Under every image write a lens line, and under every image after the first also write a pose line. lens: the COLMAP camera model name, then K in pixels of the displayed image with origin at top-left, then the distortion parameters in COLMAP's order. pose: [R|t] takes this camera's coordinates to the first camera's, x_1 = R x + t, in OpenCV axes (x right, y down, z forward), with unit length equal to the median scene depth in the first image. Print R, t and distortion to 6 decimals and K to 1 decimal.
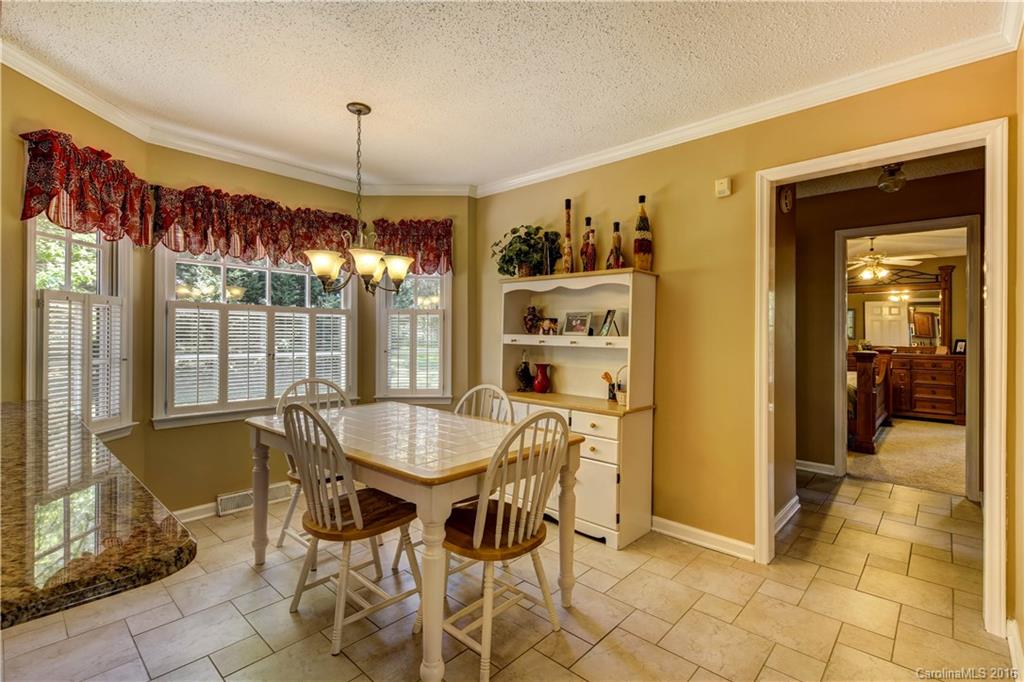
lens RADIAL K [[468.4, 0, 515.3], [0, 468.4, 333.9], [0, 0, 1]] dist [0.010916, -0.001511]
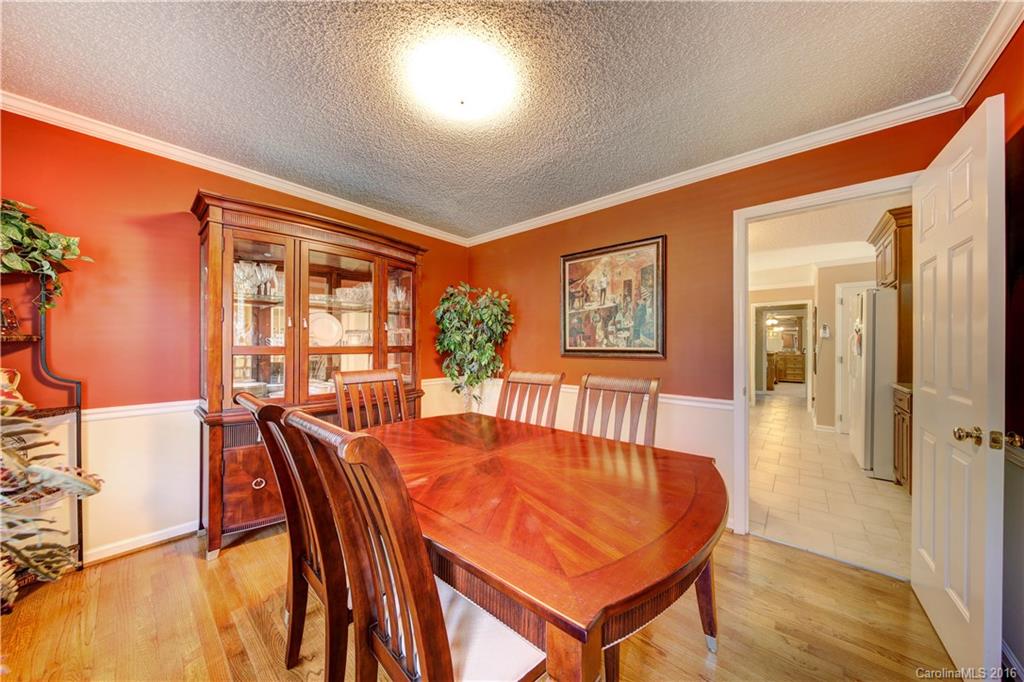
lens RADIAL K [[331.8, 0, 514.5], [0, 331.8, 345.8], [0, 0, 1]] dist [0.001999, -0.000018]
pose [[0.999569, -0.000288, 0.029343, -0.579361], [0.000196, 0.999995, 0.003155, -0.007507], [-0.029343, -0.003148, 0.999564, -0.639182]]
